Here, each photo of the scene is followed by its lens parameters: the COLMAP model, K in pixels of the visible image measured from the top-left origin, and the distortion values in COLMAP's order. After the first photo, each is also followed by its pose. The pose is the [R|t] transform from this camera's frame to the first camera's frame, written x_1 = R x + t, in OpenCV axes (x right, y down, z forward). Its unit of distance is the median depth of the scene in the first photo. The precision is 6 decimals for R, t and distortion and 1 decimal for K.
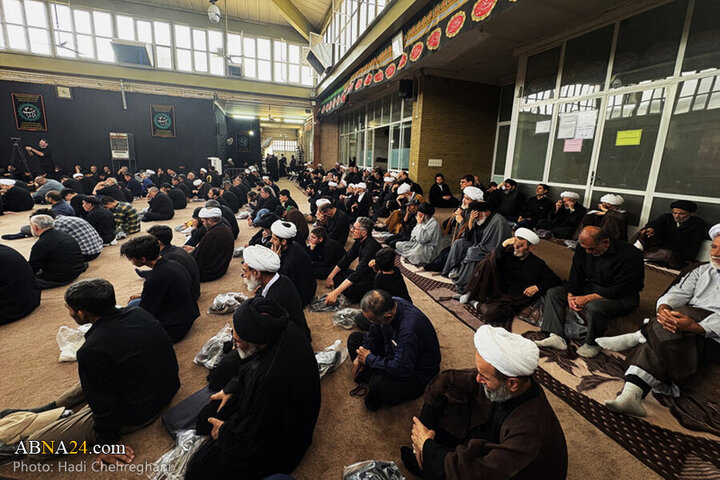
lens RADIAL K [[285.1, 0, 360.4], [0, 285.1, 215.9], [0, 0, 1]] dist [-0.001642, 0.000670]
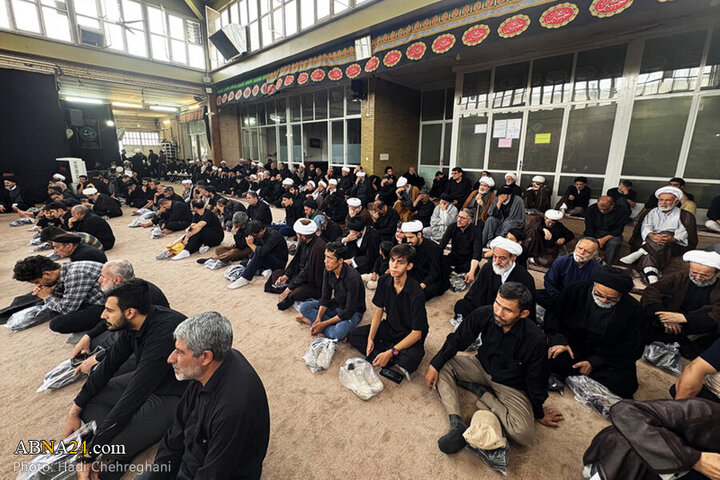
lens RADIAL K [[285.1, 0, 358.9], [0, 285.1, 216.7], [0, 0, 1]] dist [-0.001642, 0.000670]
pose [[0.875592, -0.130004, 0.465228, -0.502869], [0.114739, 0.991513, 0.061124, -0.044803], [-0.469227, -0.000140, 0.883078, 0.075219]]
